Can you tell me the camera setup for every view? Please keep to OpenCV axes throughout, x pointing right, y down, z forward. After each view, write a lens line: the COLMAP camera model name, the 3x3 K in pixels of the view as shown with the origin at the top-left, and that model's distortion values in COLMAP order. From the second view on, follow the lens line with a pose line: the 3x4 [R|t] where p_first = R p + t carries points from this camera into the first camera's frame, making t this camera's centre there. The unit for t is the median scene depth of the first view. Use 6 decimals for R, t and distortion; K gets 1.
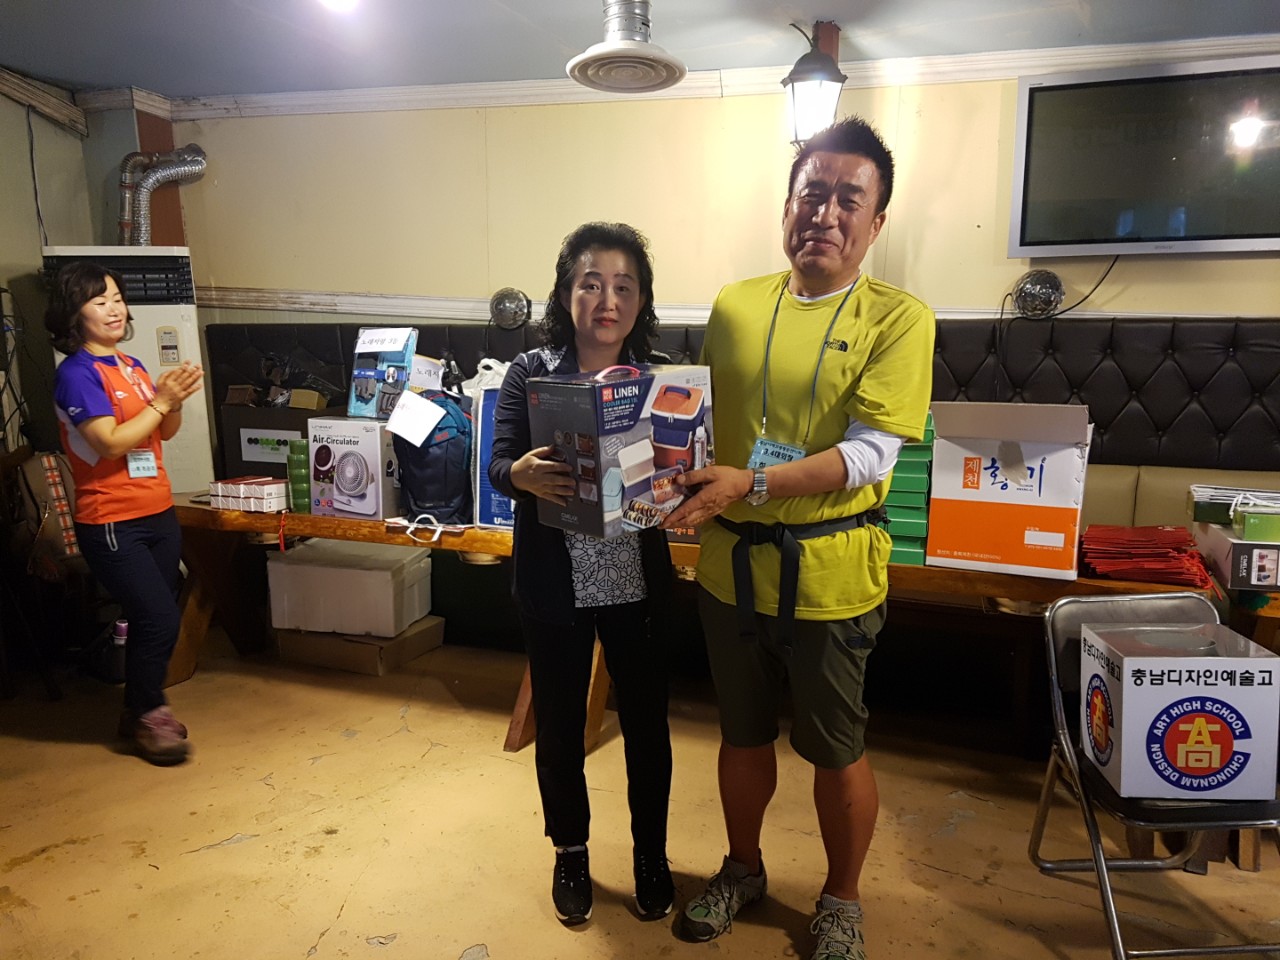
lens RADIAL K [[971.3, 0, 644.2], [0, 971.3, 508.5], [0, 0, 1]] dist [0.230098, -0.378876]
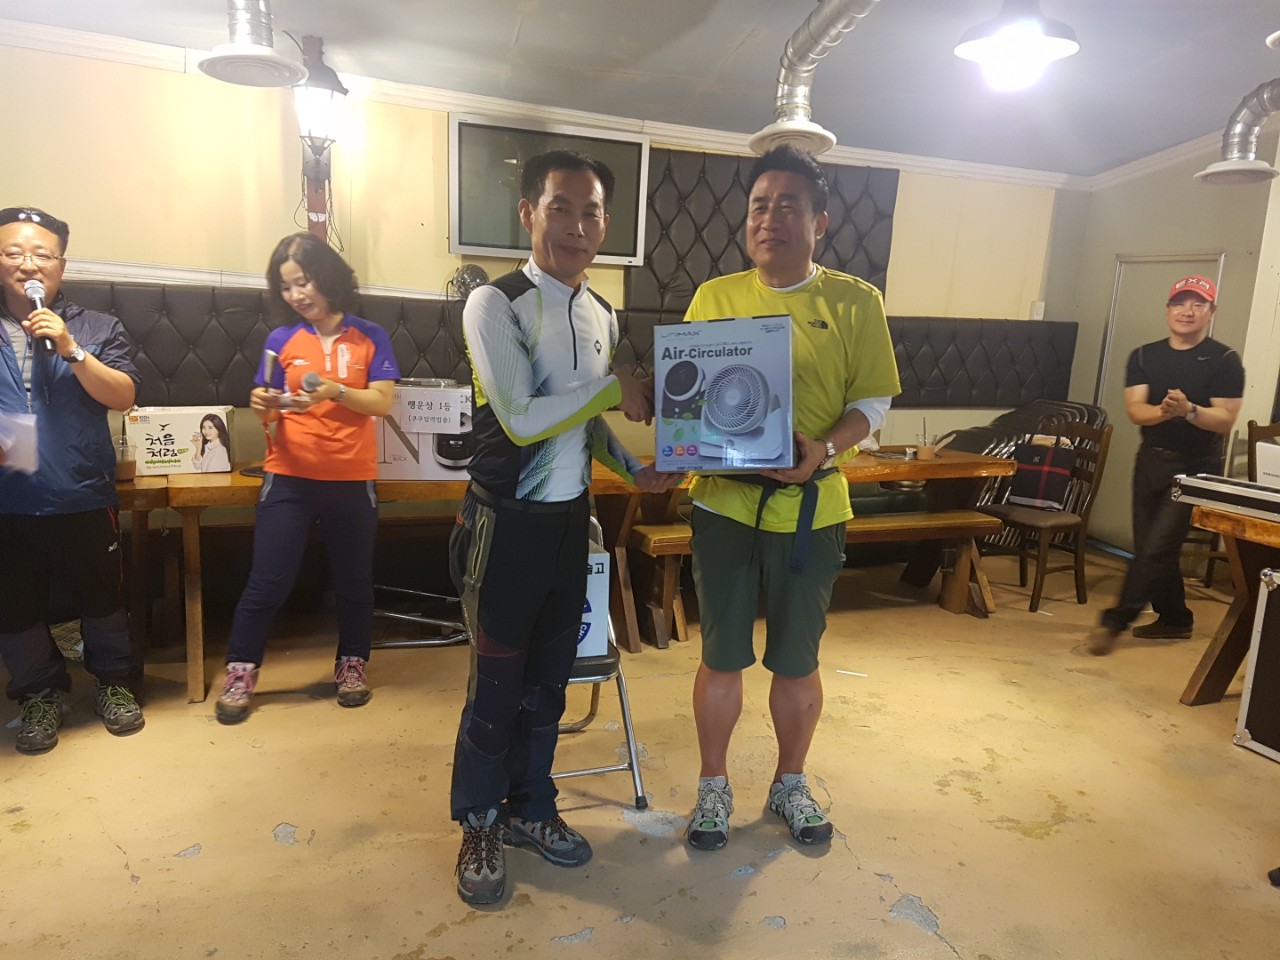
lens RADIAL K [[967.0, 0, 629.1], [0, 967.0, 501.5], [0, 0, 1]] dist [0.236129, -0.390084]
pose [[0.712849, -0.099780, 0.694184, -0.381872], [0.083506, 0.994862, 0.057248, 0.017065], [-0.696329, 0.017160, 0.717518, -0.074347]]
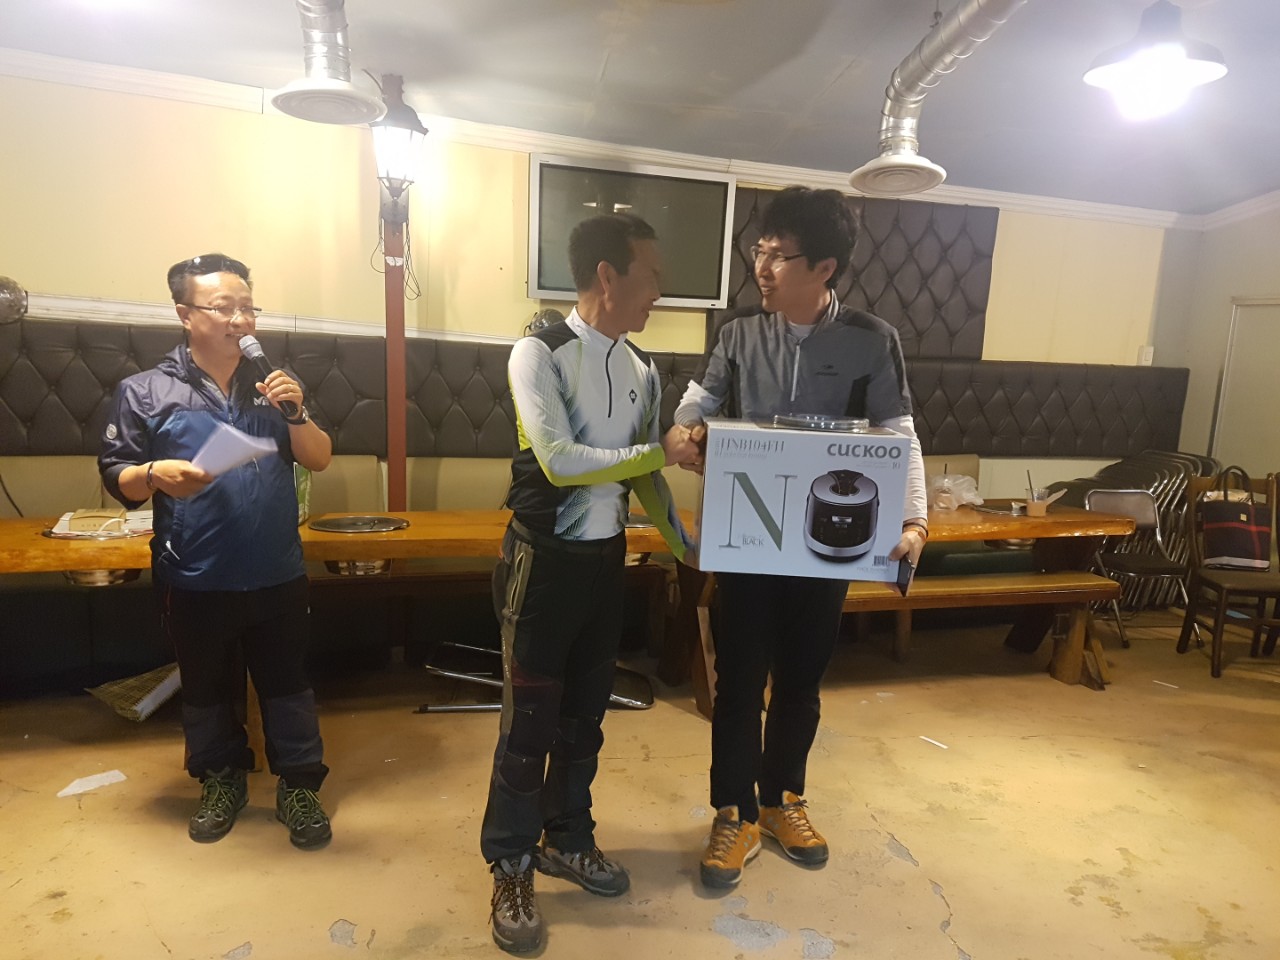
lens RADIAL K [[971.3, 0, 644.2], [0, 971.3, 508.5], [0, 0, 1]] dist [0.230098, -0.378876]
pose [[0.749331, -0.068318, 0.658662, -0.350123], [0.074123, 0.997066, 0.019091, 0.002359], [-0.658034, 0.034517, 0.752197, -0.016892]]
